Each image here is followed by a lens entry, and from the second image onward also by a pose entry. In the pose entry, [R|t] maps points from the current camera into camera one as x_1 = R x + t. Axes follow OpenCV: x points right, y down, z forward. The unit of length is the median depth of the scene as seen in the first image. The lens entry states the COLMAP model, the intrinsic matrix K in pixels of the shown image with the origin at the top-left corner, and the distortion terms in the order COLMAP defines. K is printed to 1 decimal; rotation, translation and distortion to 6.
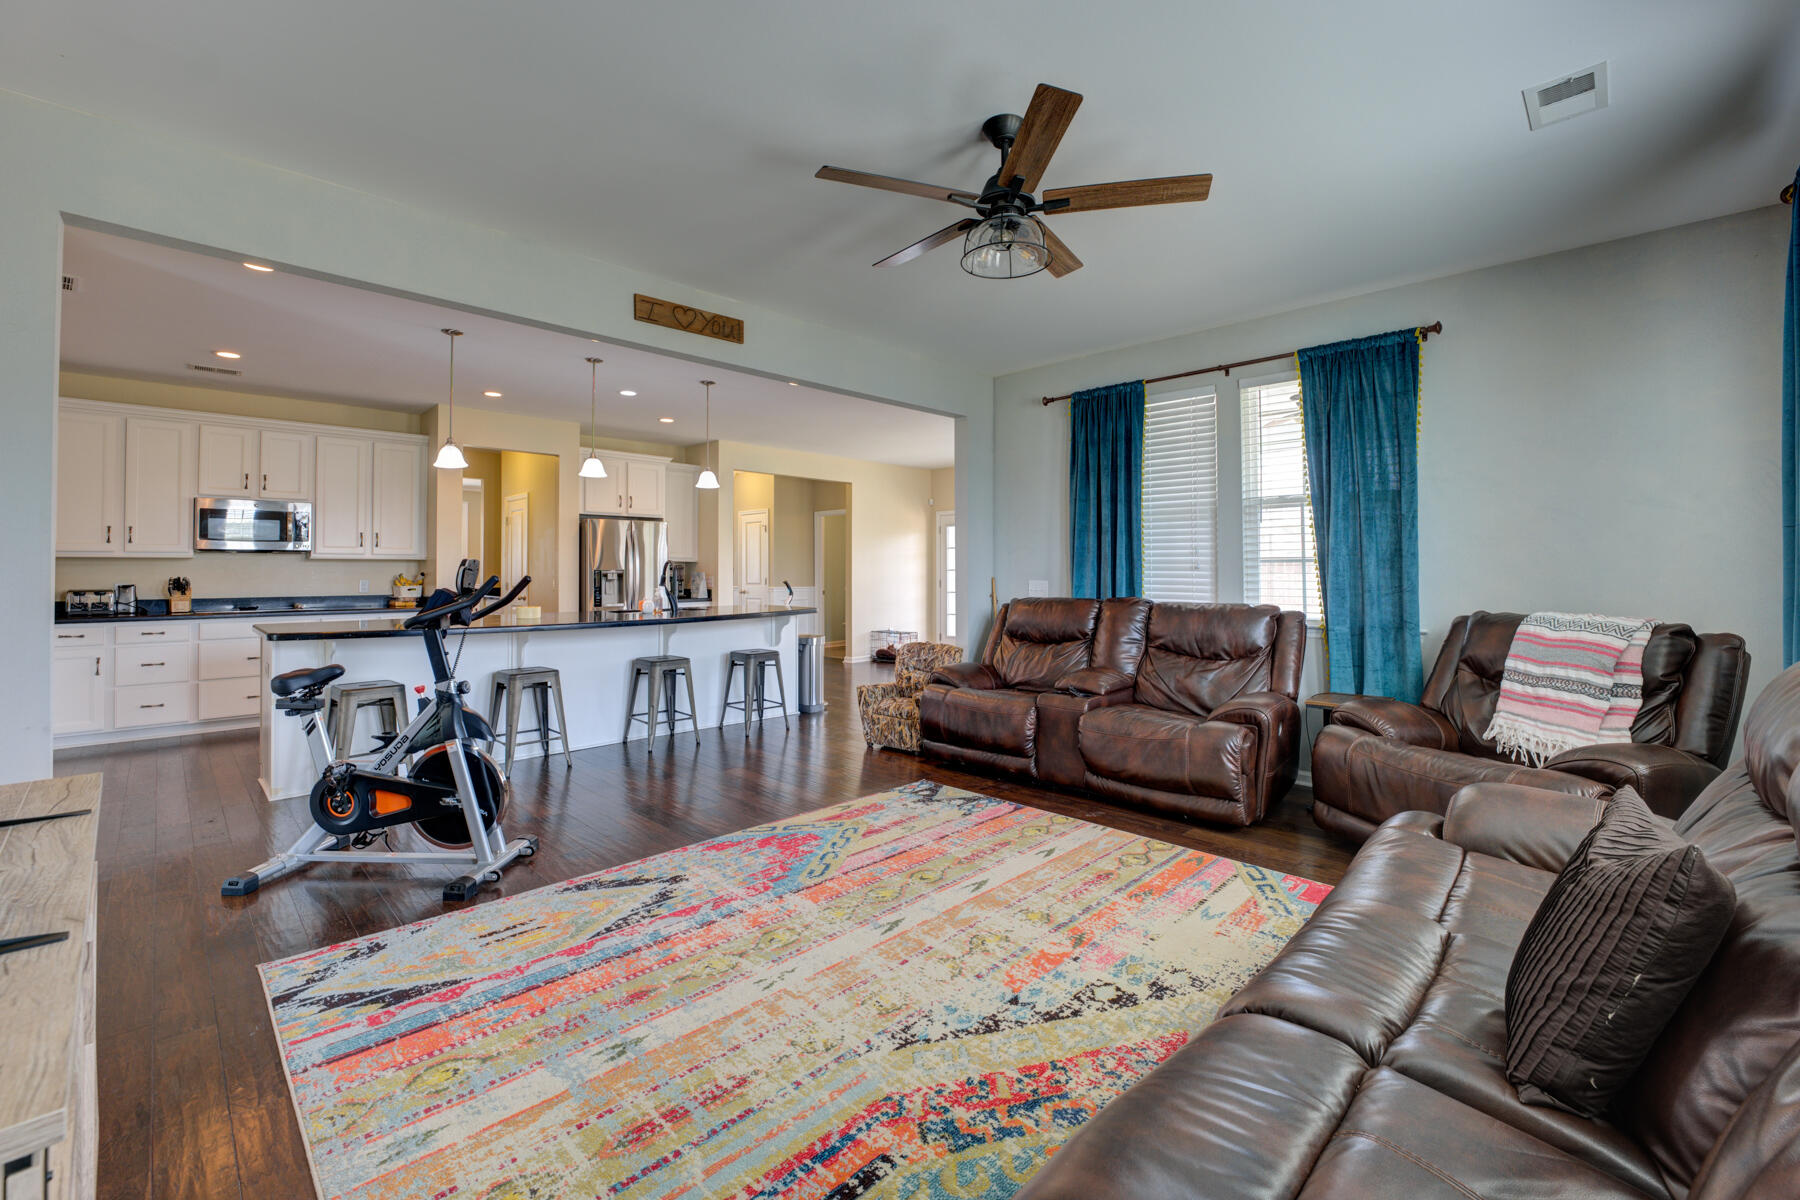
lens RADIAL K [[754.1, 0, 896.8], [0, 754.1, 567.6], [0, 0, 1]] dist [-0.022210, -0.000167]
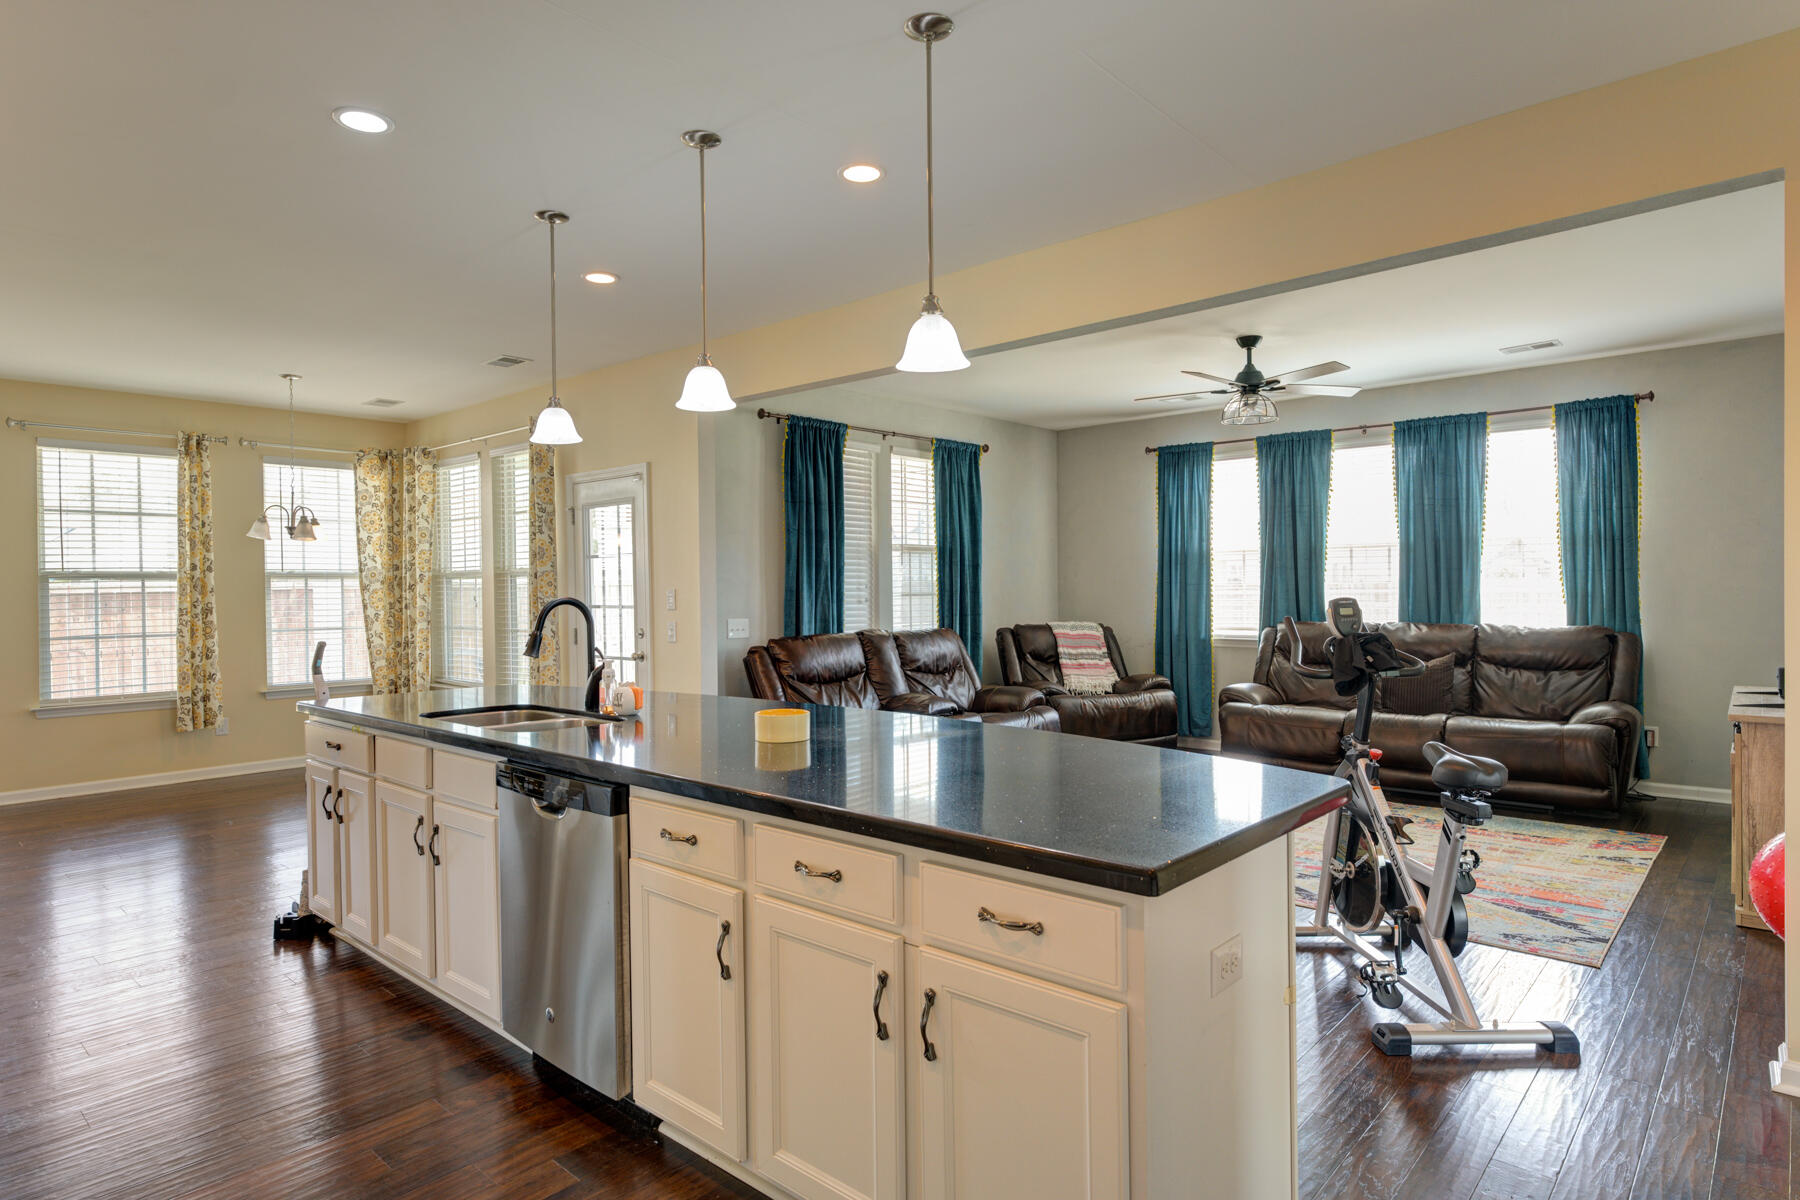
lens RADIAL K [[1000.4, 0, 900.8], [0, 1000.4, 596.5], [0, 0, 1]] dist [0.000125, 0.000349]
pose [[-0.052460, -0.004878, 0.998611, -1.914401], [0.005651, 0.999971, 0.005181, -0.023703], [-0.998607, 0.005915, -0.052431, 1.757671]]
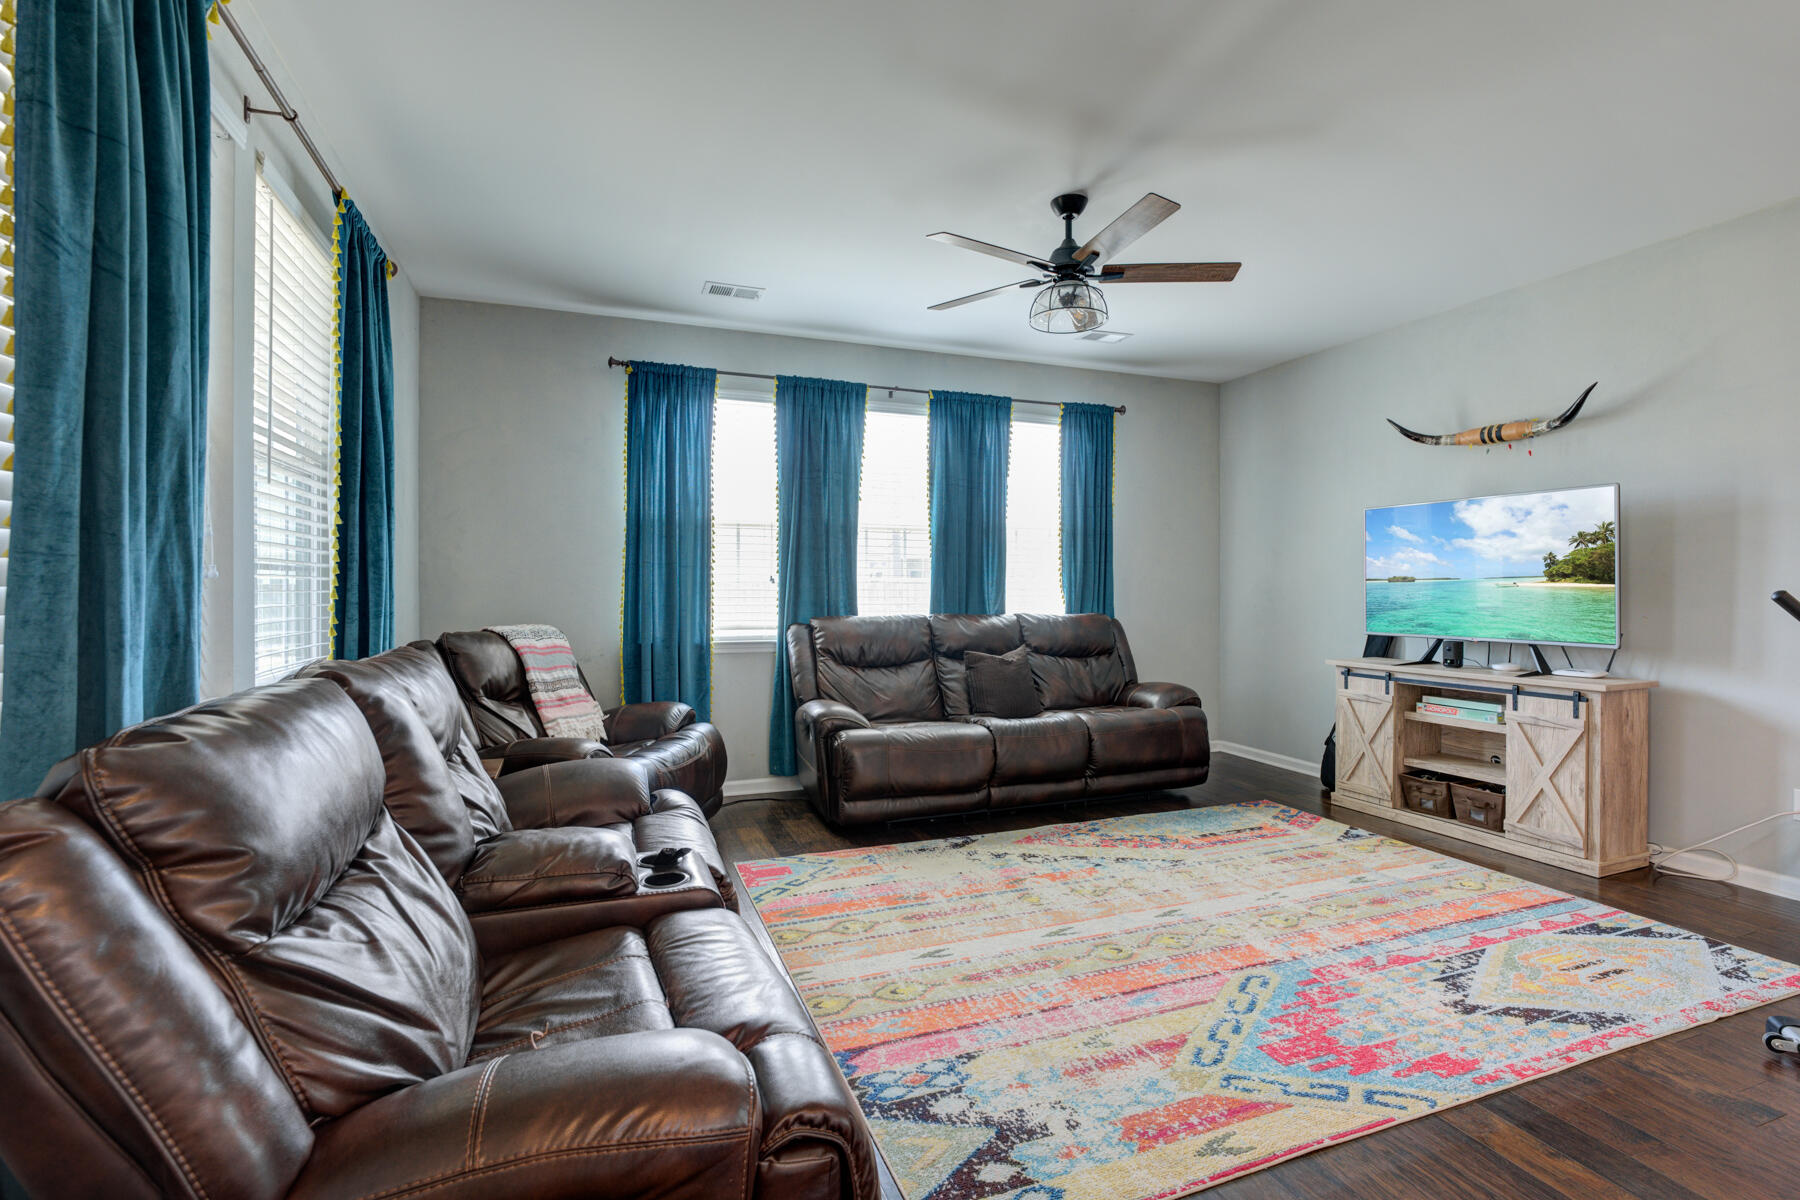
lens RADIAL K [[819.5, 0, 898.1], [0, 819.5, 592.6], [0, 0, 1]] dist [-0.014869, 0.000036]
pose [[-0.908463, -0.000694, 0.417964, -0.133579], [-0.000784, 1.000000, -0.000044, 0.013394], [-0.417964, -0.000368, -0.908464, 2.091448]]
